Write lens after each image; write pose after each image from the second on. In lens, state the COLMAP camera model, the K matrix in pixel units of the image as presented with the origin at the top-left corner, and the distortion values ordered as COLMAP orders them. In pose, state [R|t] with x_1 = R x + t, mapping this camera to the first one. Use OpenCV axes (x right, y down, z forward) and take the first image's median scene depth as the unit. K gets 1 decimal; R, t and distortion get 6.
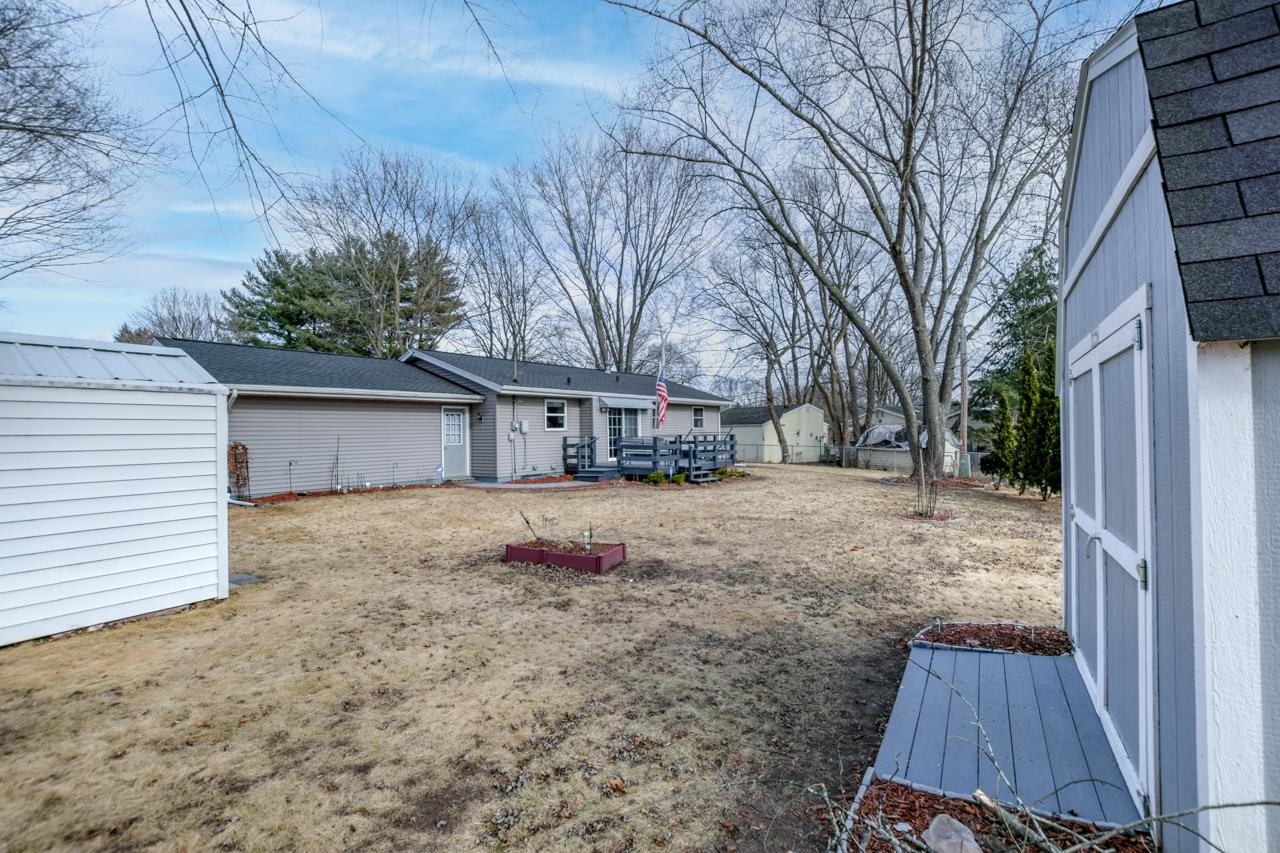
lens RADIAL K [[574.1, 0, 643.0], [0, 574.1, 428.2], [0, 0, 1]] dist [-0.023403, -0.000252]
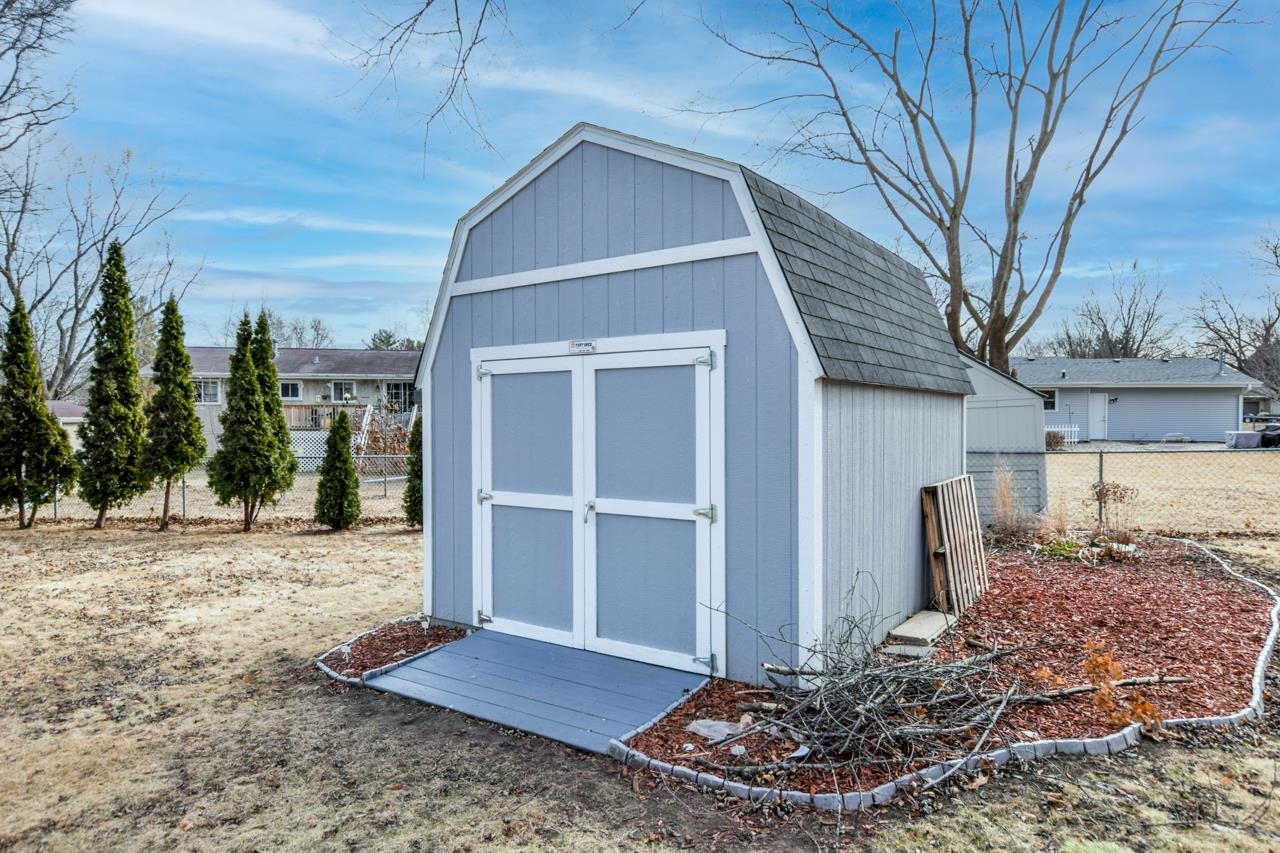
lens RADIAL K [[785.7, 0, 643.3], [0, 785.7, 427.5], [0, 0, 1]] dist [0.006804, 0.003296]
pose [[0.038953, 0.000647, 0.999241, -0.921324], [-0.007131, 0.999975, -0.000370, 0.016137], [-0.999216, -0.007112, 0.038957, 0.775848]]
